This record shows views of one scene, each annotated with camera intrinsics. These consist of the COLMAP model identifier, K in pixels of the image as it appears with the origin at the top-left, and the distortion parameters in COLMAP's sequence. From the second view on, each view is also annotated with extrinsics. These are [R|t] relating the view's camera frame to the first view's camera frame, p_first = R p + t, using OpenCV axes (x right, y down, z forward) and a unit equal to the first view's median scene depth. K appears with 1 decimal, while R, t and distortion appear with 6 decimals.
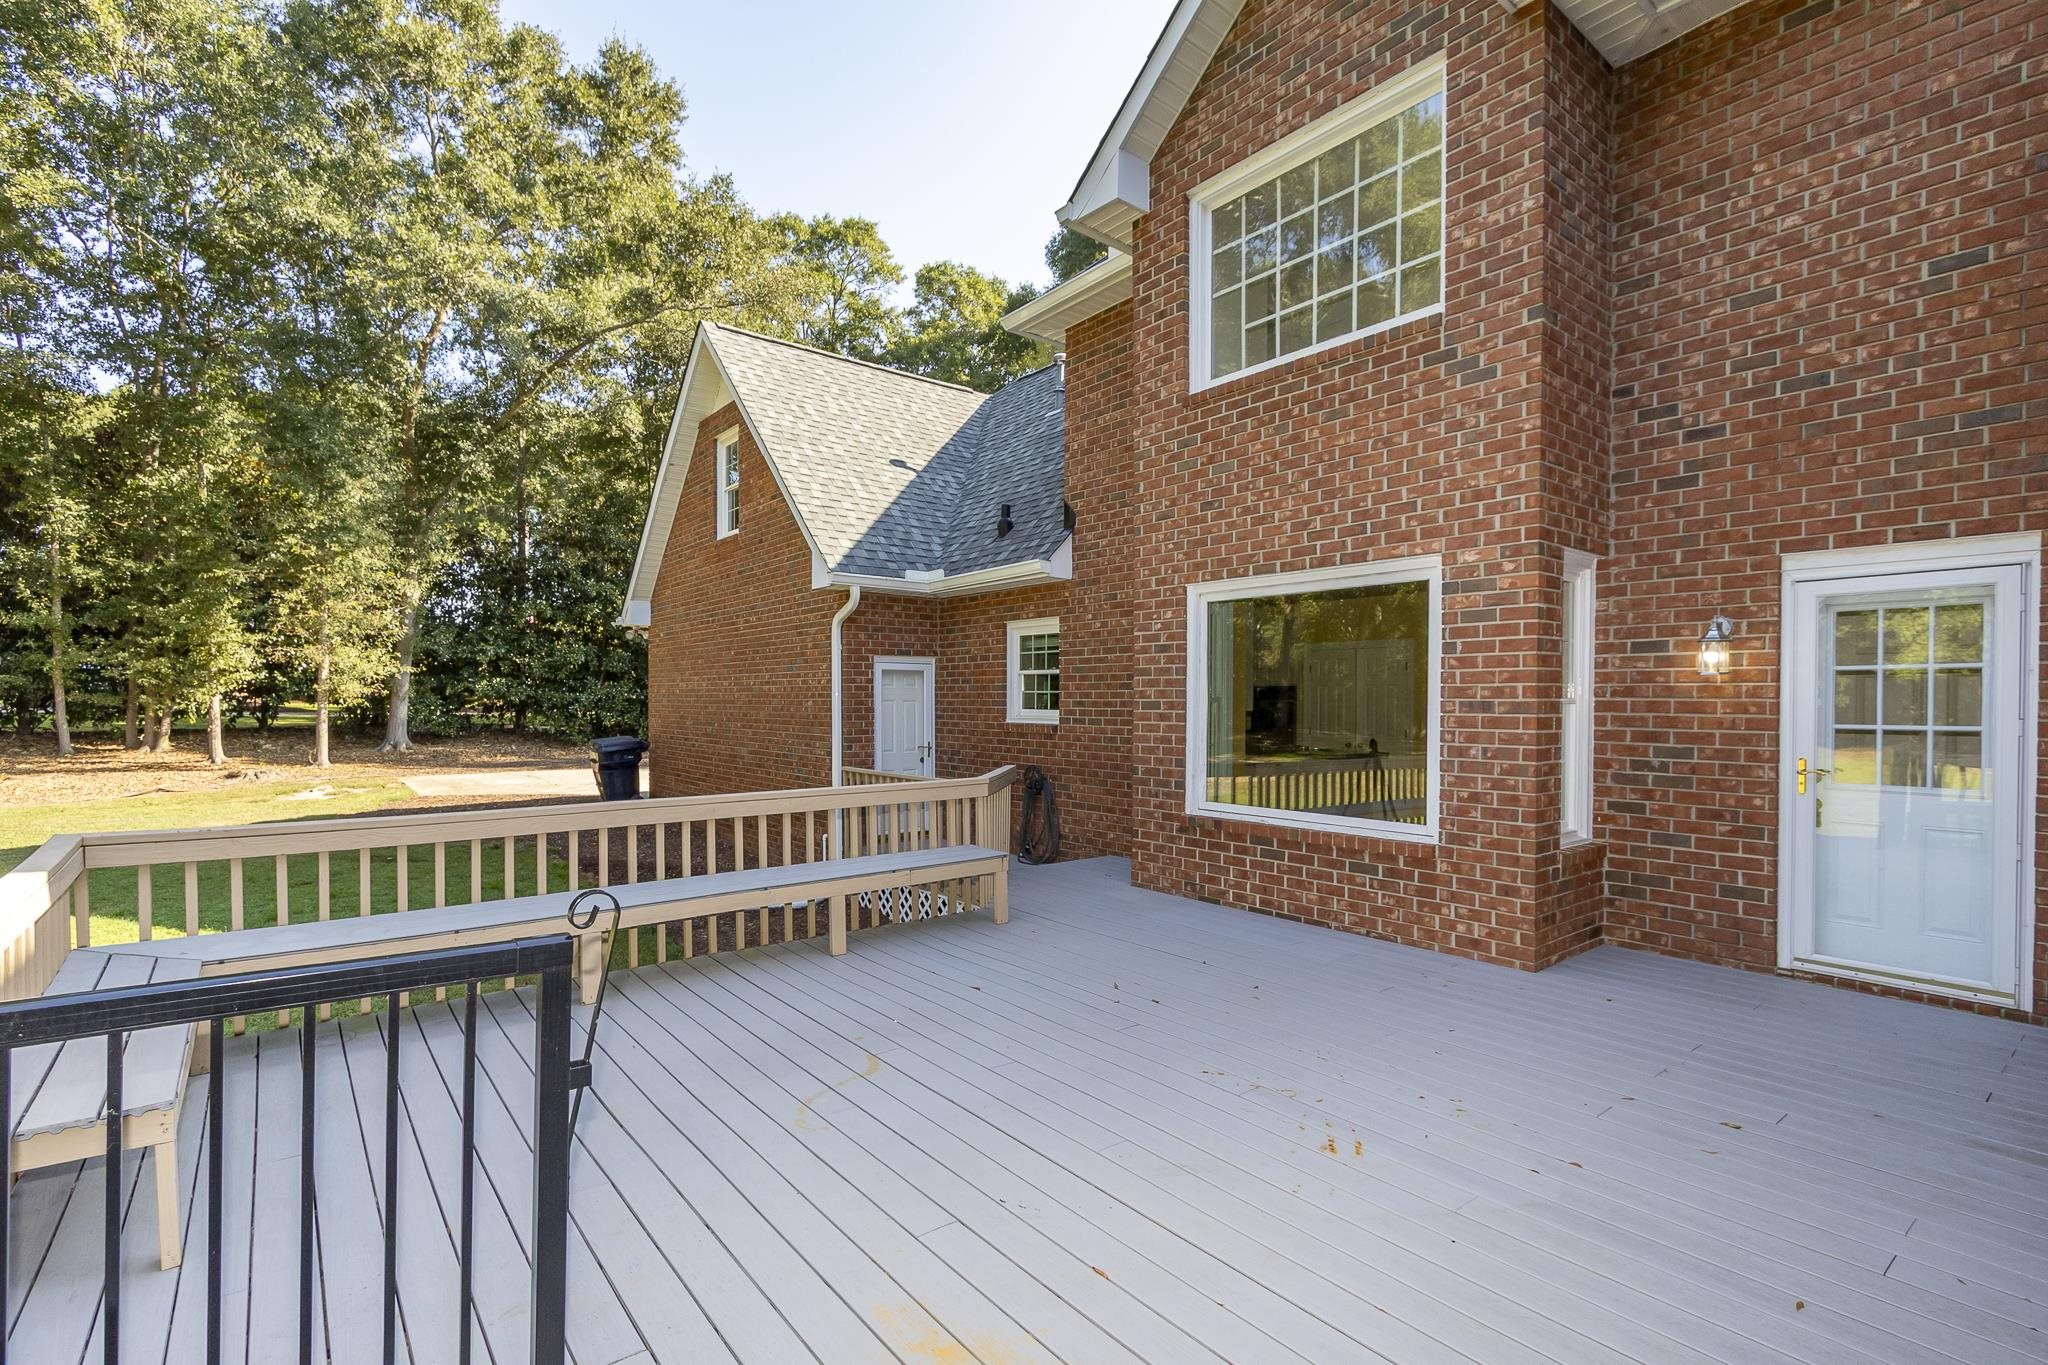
lens RADIAL K [[982.4, 0, 991.8], [0, 982.4, 700.3], [0, 0, 1]] dist [0.000416, -0.000374]
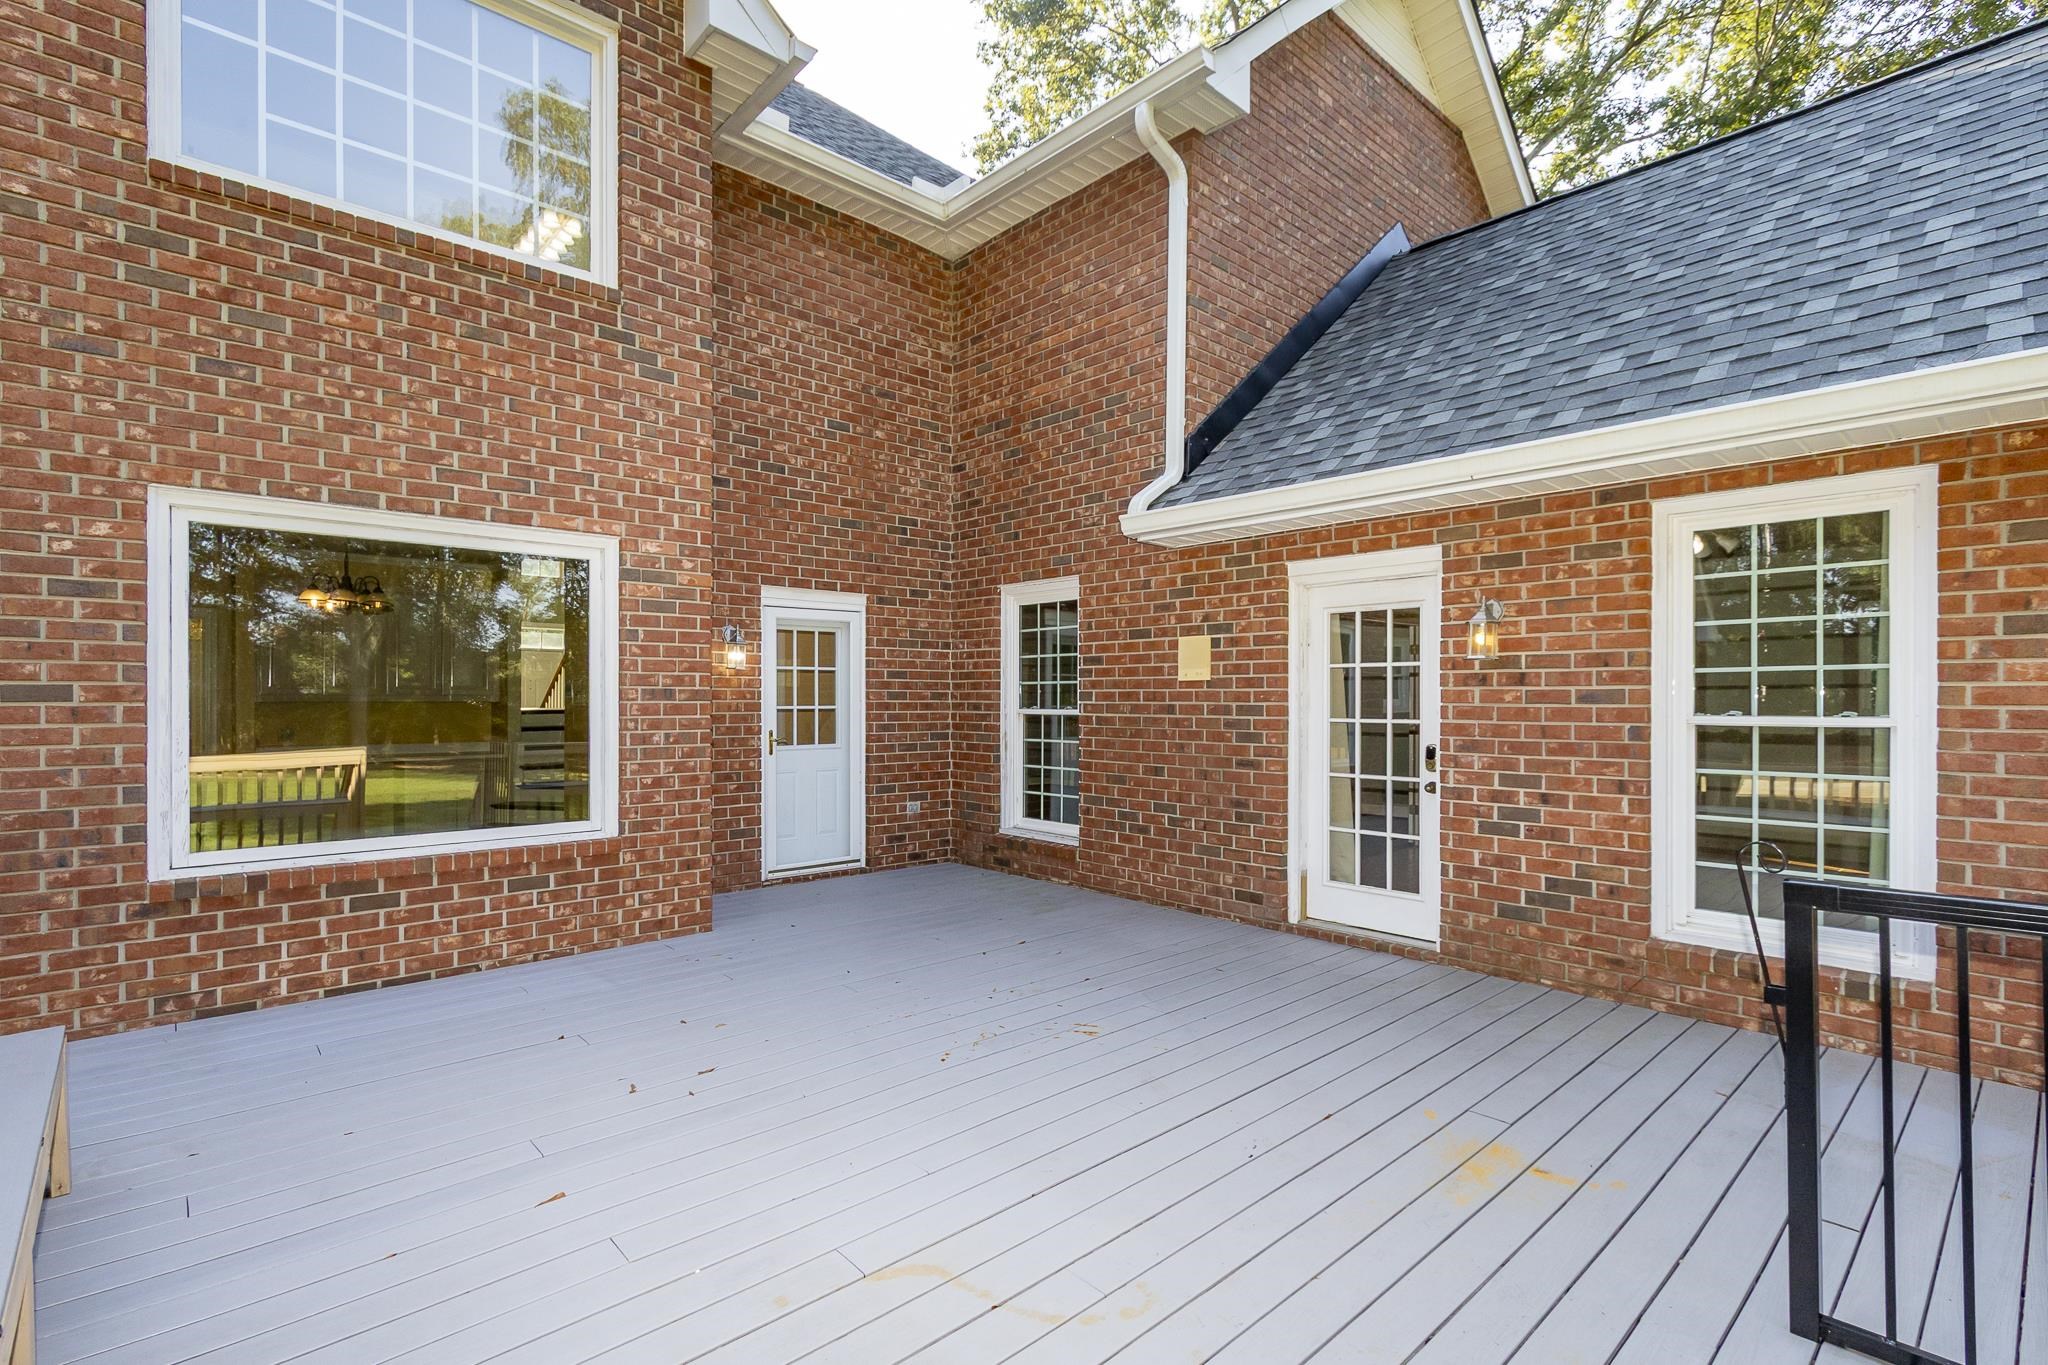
lens RADIAL K [[939.3, 0, 1024.0], [0, 939.3, 682.5], [0, 0, 1]] dist [-0.000615, -0.000386]
pose [[-0.100951, 0.011523, 0.994825, -0.514957], [-0.003909, 0.999921, -0.011979, 0.004265], [-0.994884, -0.005098, -0.100898, 0.700526]]
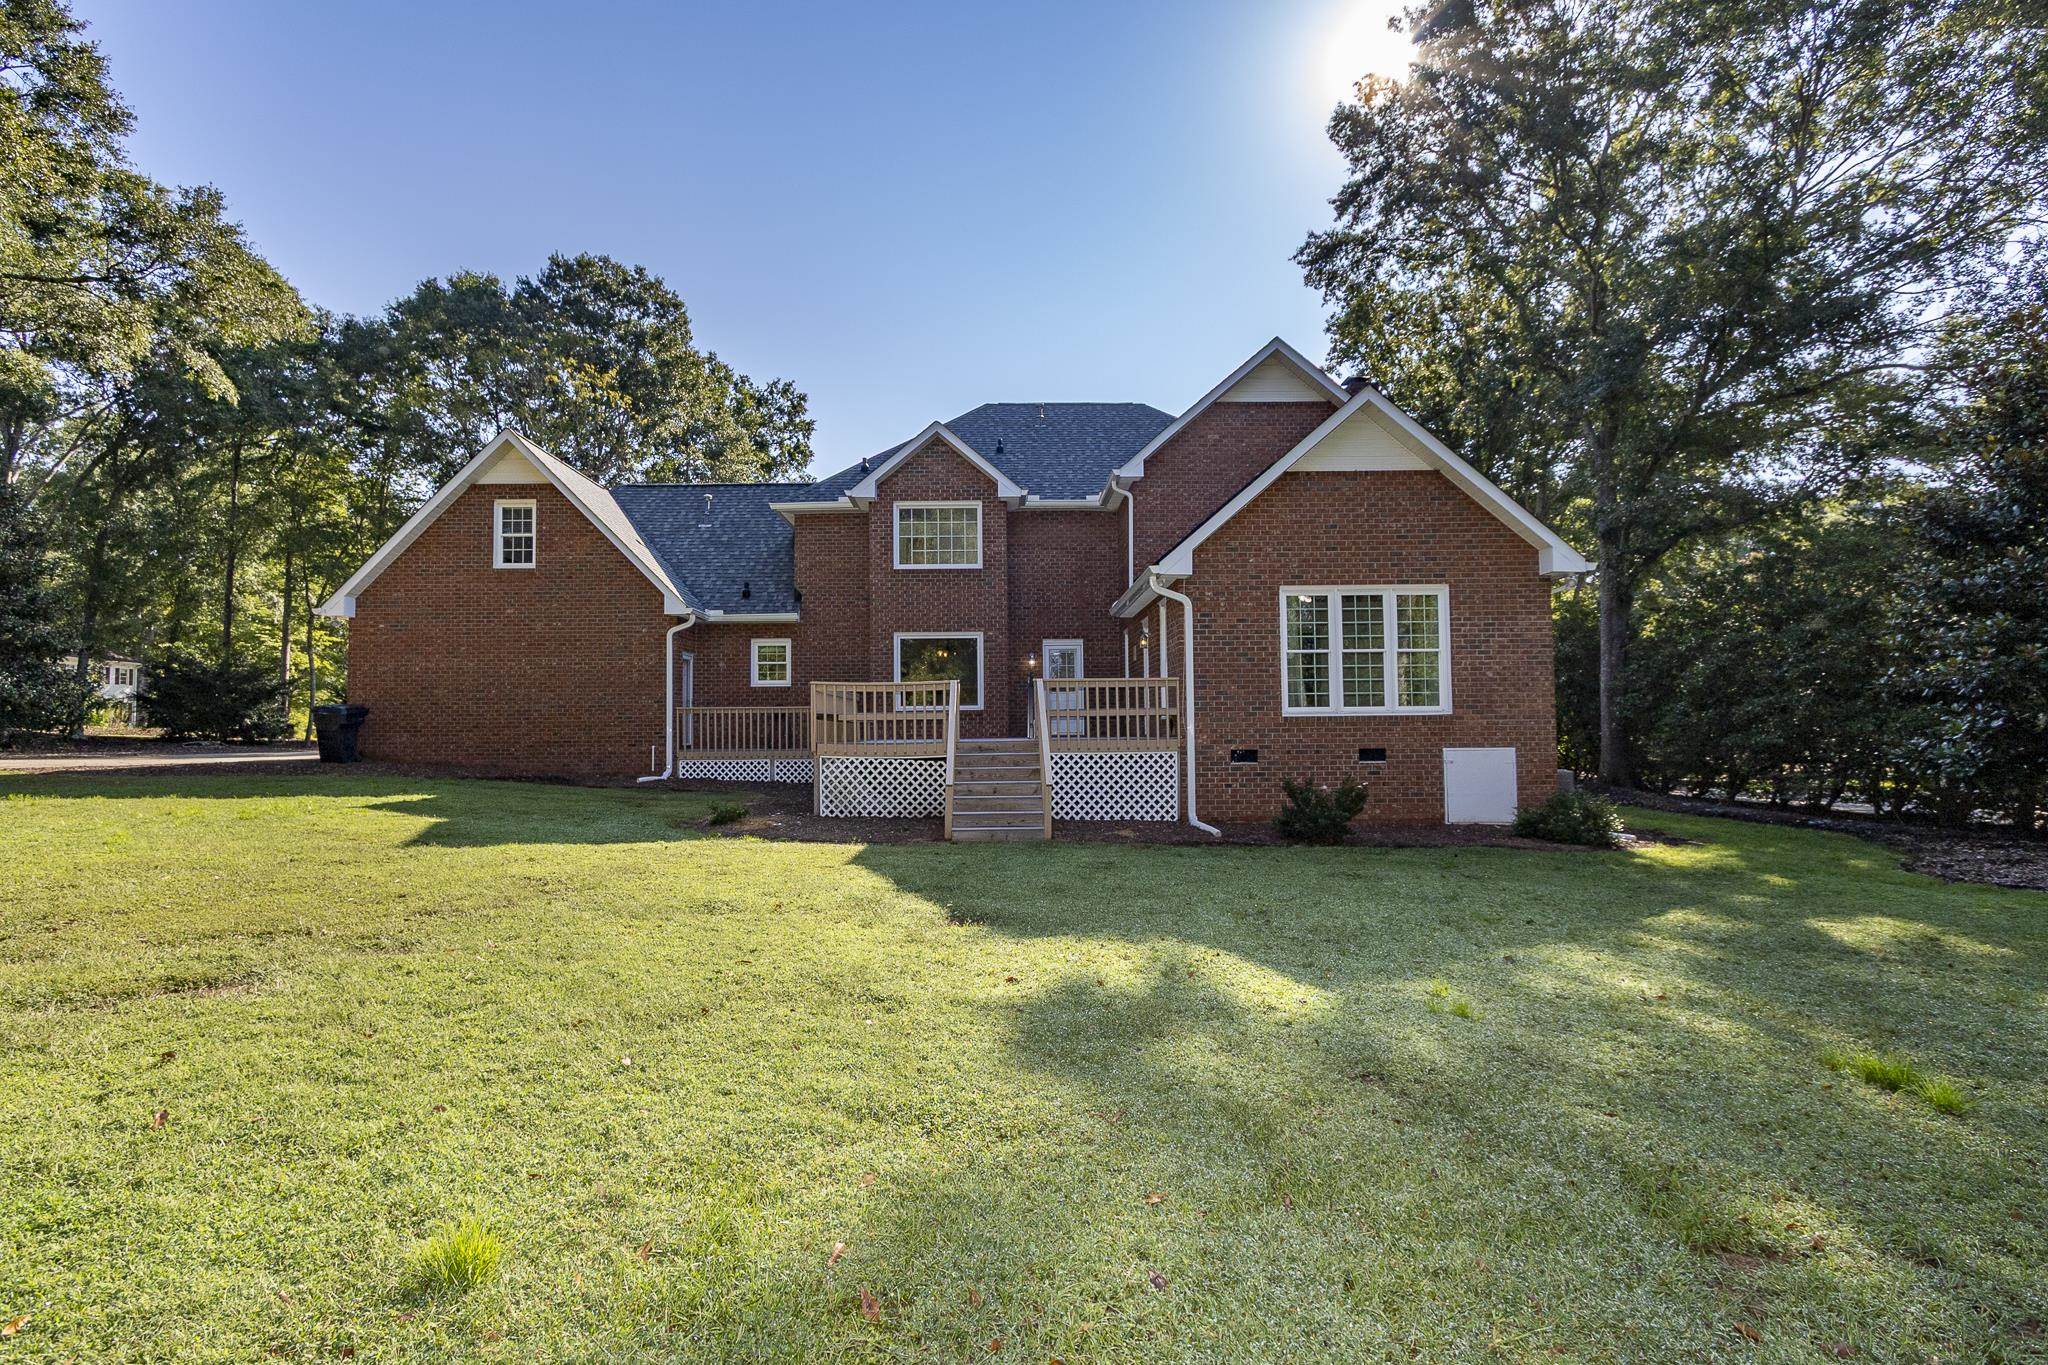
lens RADIAL K [[939.3, 0, 1024.0], [0, 939.3, 682.5], [0, 0, 1]] dist [-0.000615, -0.000386]
pose [[0.583624, 0.031425, 0.811415, -2.357810], [0.012576, 0.998781, -0.047727, 0.216939], [-0.811926, 0.038059, 0.582518, -1.212009]]
